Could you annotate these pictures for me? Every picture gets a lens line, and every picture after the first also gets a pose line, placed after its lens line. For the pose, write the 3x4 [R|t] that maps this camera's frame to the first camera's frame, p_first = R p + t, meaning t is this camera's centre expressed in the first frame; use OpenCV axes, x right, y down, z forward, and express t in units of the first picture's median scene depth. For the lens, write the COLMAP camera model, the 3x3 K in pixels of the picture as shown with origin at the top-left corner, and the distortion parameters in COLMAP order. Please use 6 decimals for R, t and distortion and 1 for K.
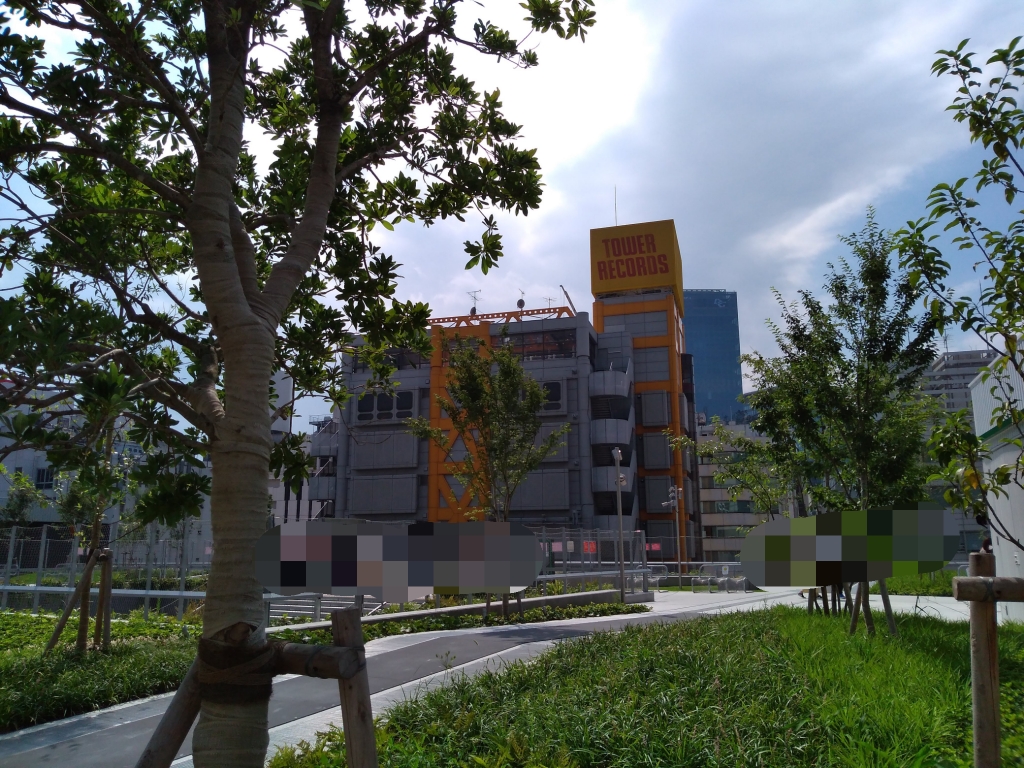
lens RADIAL K [[818.0, 0, 512.0], [0, 818.0, 384.0], [0, 0, 1]] dist [0.000184, -0.000657]
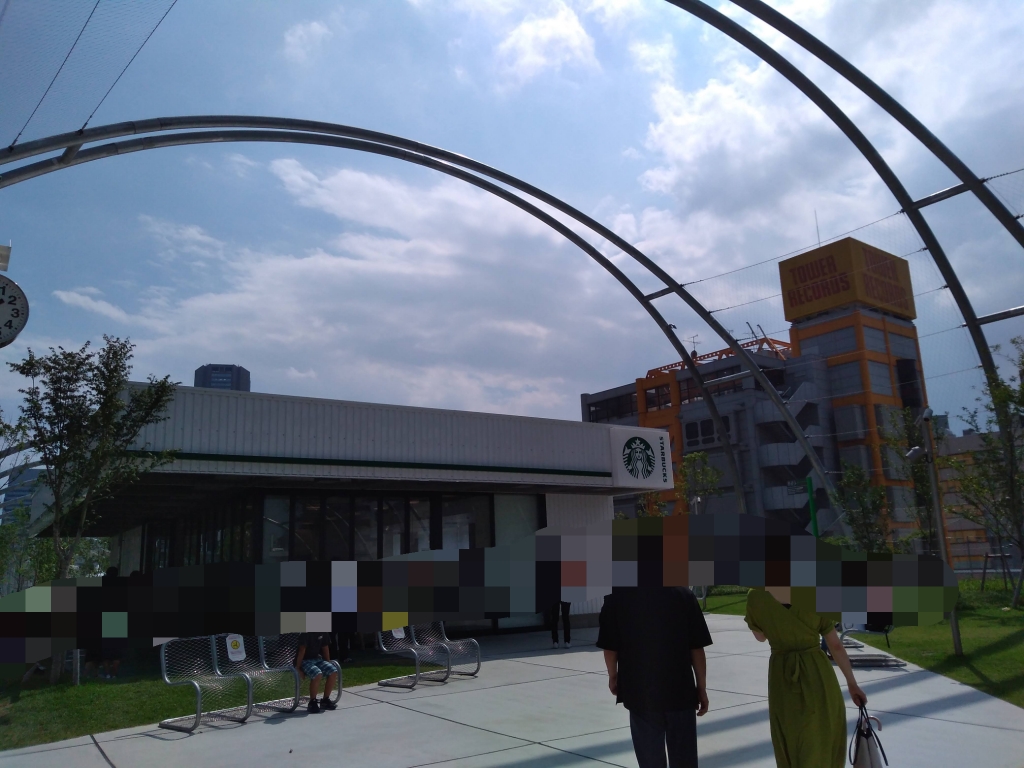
lens RADIAL K [[818.0, 0, 512.0], [0, 818.0, 384.0], [0, 0, 1]] dist [0.000184, -0.000657]
pose [[0.832339, -0.152869, -0.532770, 0.361318], [0.146361, 0.987715, -0.054750, -0.023307], [0.534594, -0.032406, 0.844487, -0.104300]]
